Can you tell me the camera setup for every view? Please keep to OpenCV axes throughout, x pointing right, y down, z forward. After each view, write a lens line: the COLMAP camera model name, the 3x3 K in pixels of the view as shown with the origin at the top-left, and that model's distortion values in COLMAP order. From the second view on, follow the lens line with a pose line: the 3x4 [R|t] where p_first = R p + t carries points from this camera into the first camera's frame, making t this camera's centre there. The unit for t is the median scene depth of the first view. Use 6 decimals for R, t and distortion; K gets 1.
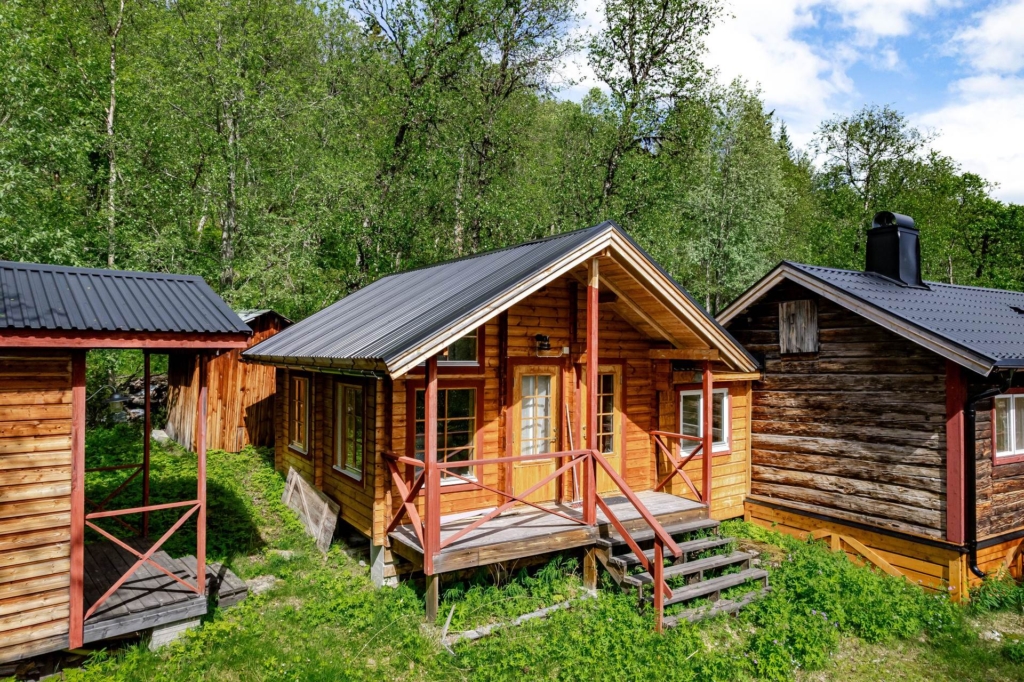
lens RADIAL K [[677.9, 0, 510.3], [0, 677.9, 341.4], [0, 0, 1]] dist [-0.101454, 0.101875]
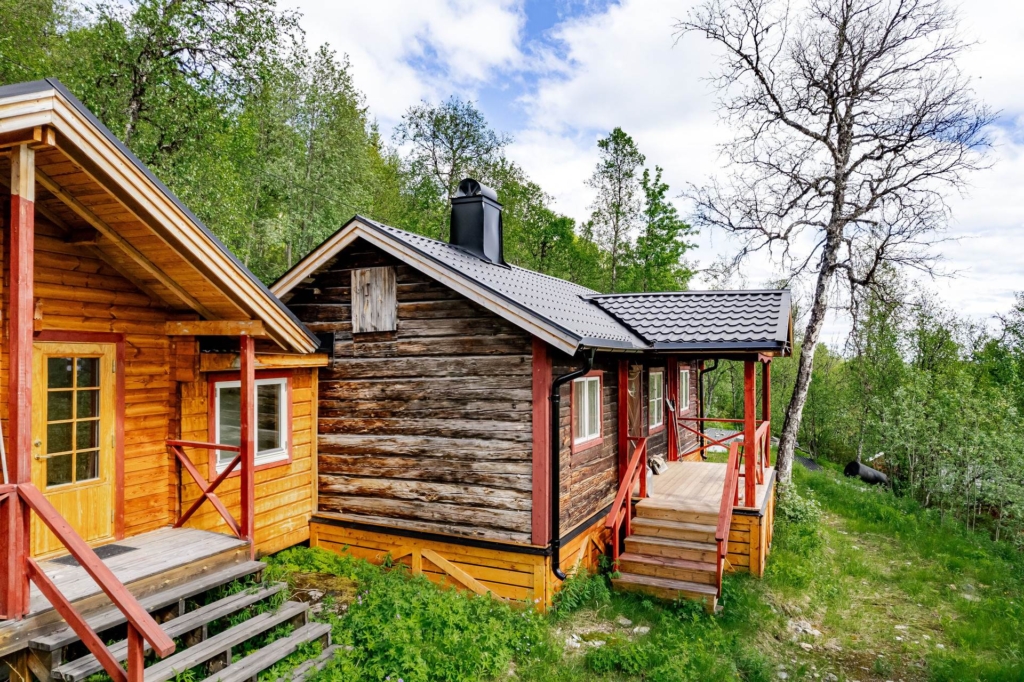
lens RADIAL K [[677.9, 0, 510.3], [0, 677.9, 341.4], [0, 0, 1]] dist [-0.101454, 0.101875]
pose [[0.832585, 0.007699, 0.553844, 0.124237], [-0.008428, 0.999964, -0.001231, 0.029847], [-0.553834, -0.003642, 0.832619, 0.243068]]
